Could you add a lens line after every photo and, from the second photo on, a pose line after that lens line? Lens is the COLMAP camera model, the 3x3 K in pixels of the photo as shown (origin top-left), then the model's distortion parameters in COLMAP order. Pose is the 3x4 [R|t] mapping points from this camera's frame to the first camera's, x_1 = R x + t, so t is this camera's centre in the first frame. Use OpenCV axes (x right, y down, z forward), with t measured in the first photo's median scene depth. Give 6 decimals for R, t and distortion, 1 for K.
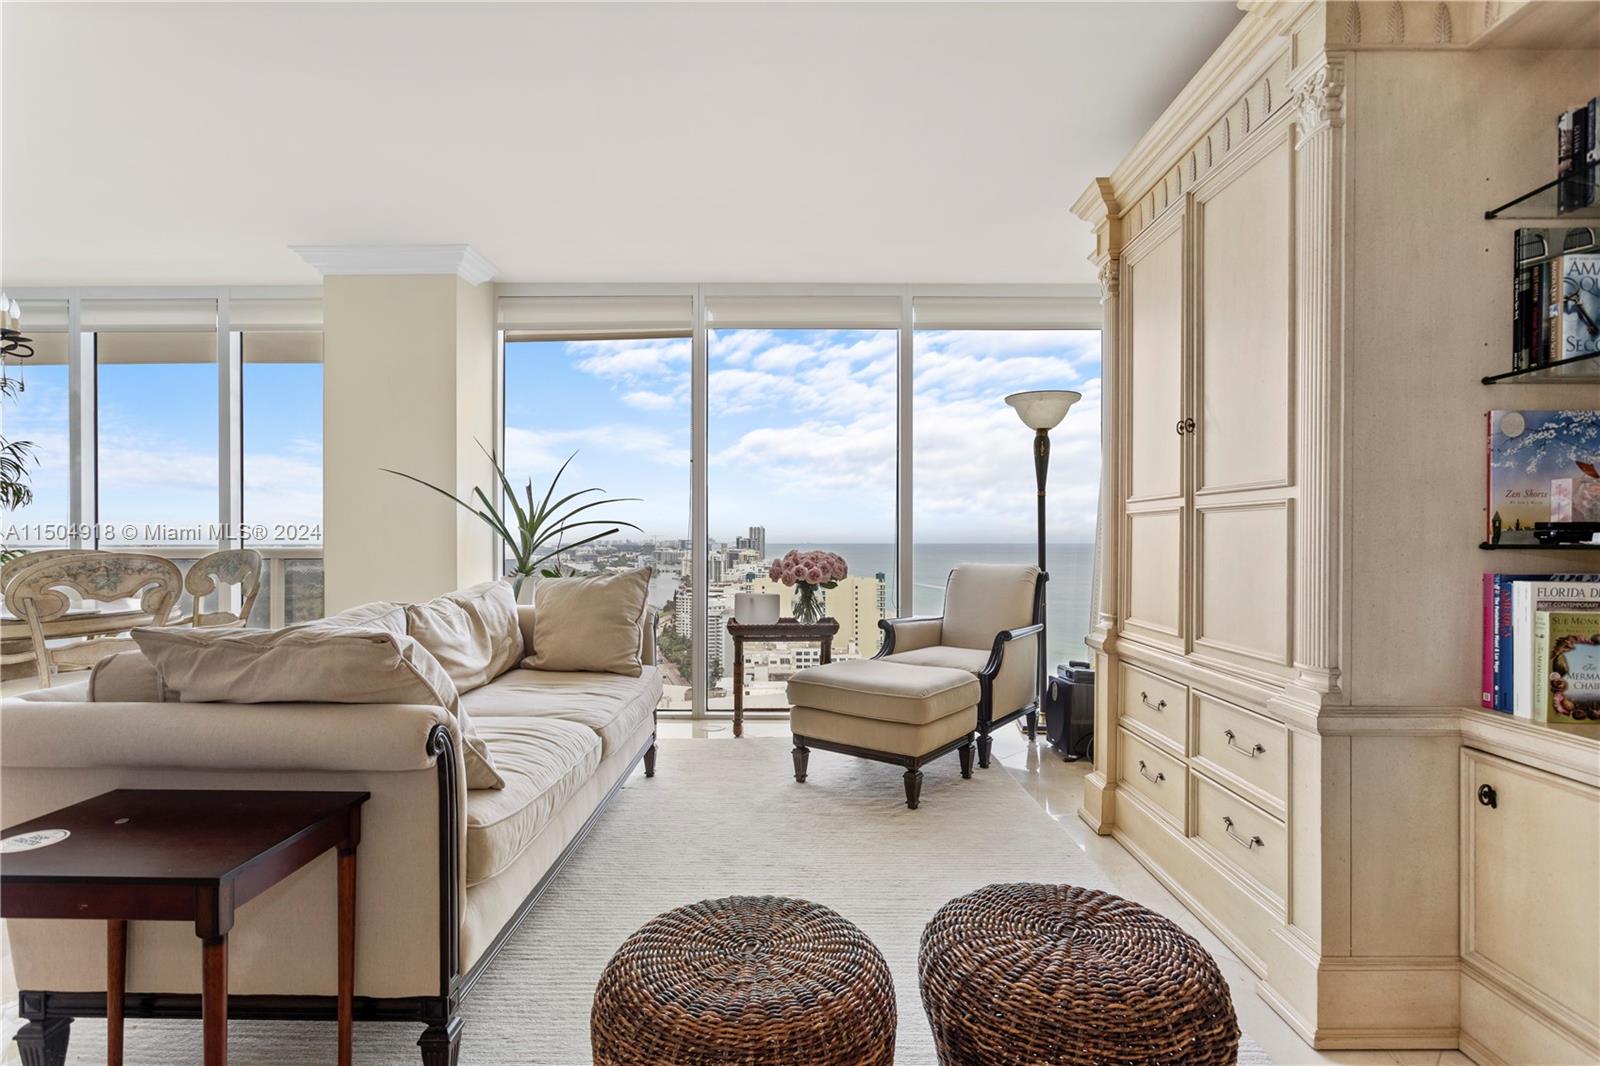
lens RADIAL K [[784.6, 0, 800.6], [0, 784.6, 540.3], [0, 0, 1]] dist [-0.012300, 0.008207]
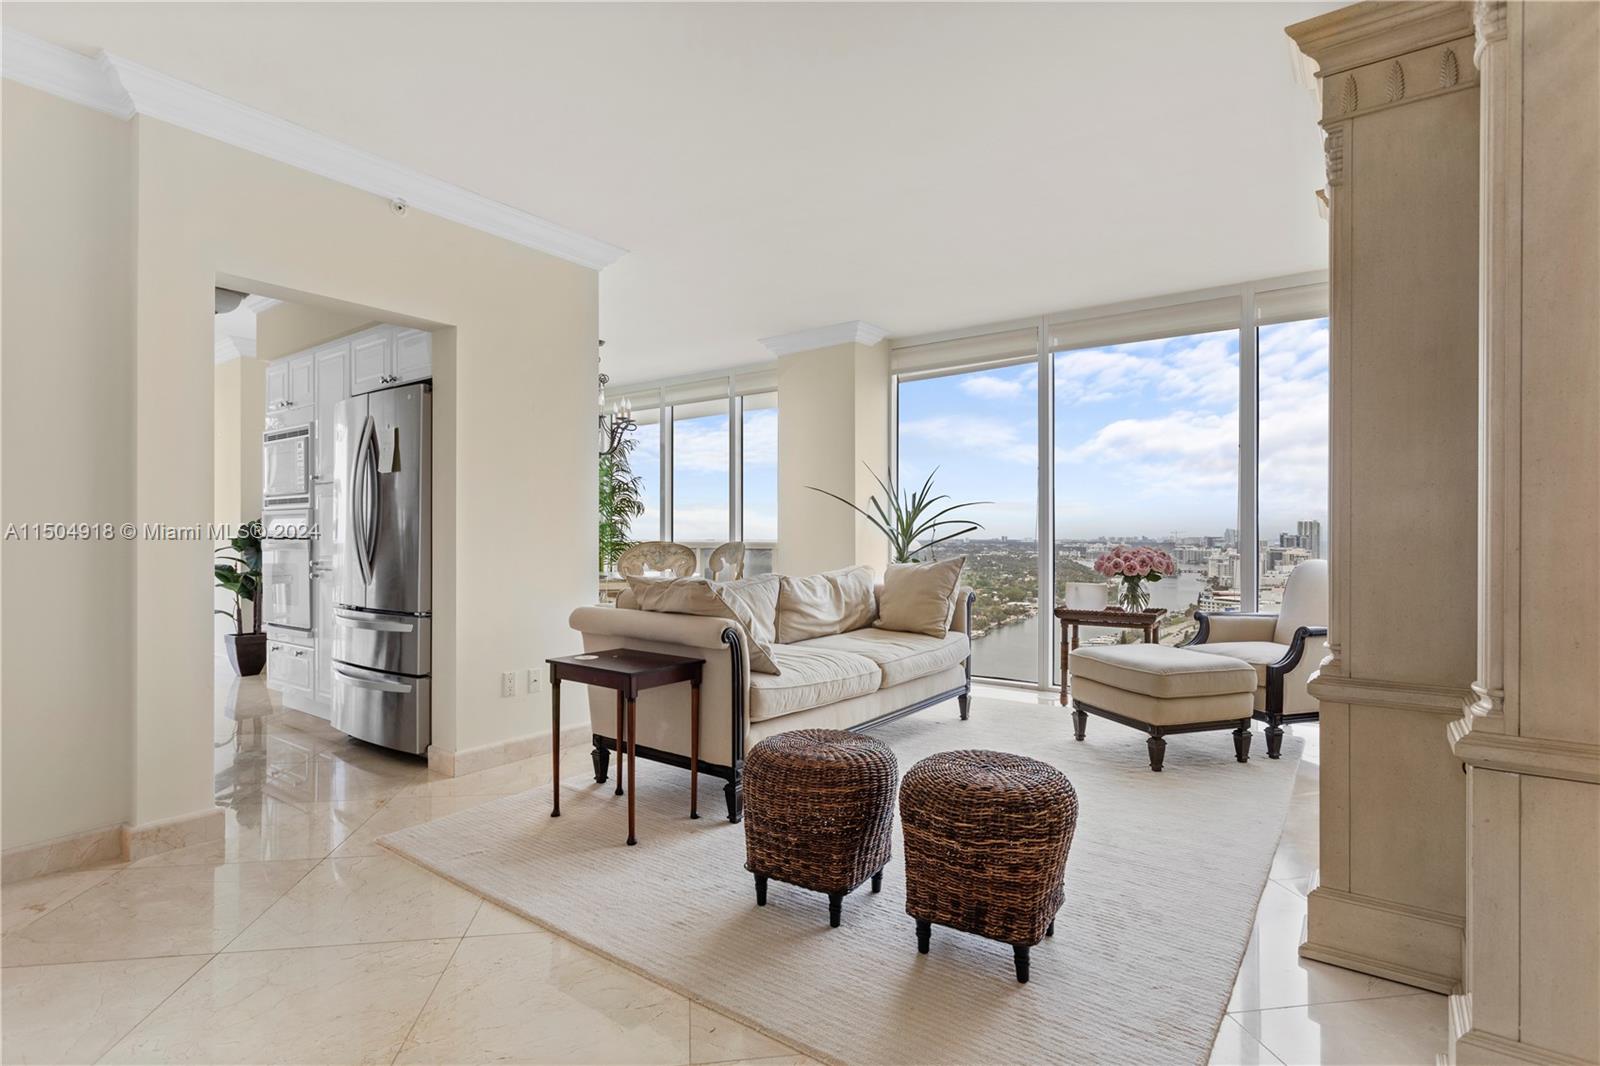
lens RADIAL K [[809.2, 0, 800.0], [0, 809.2, 533.0], [0, 0, 1]] dist [-0.004903, 0.009869]
pose [[0.805673, -0.001066, -0.592360, 0.387287], [-0.001691, 0.999990, -0.004099, 0.000685], [0.592358, 0.004305, 0.805663, -0.237521]]
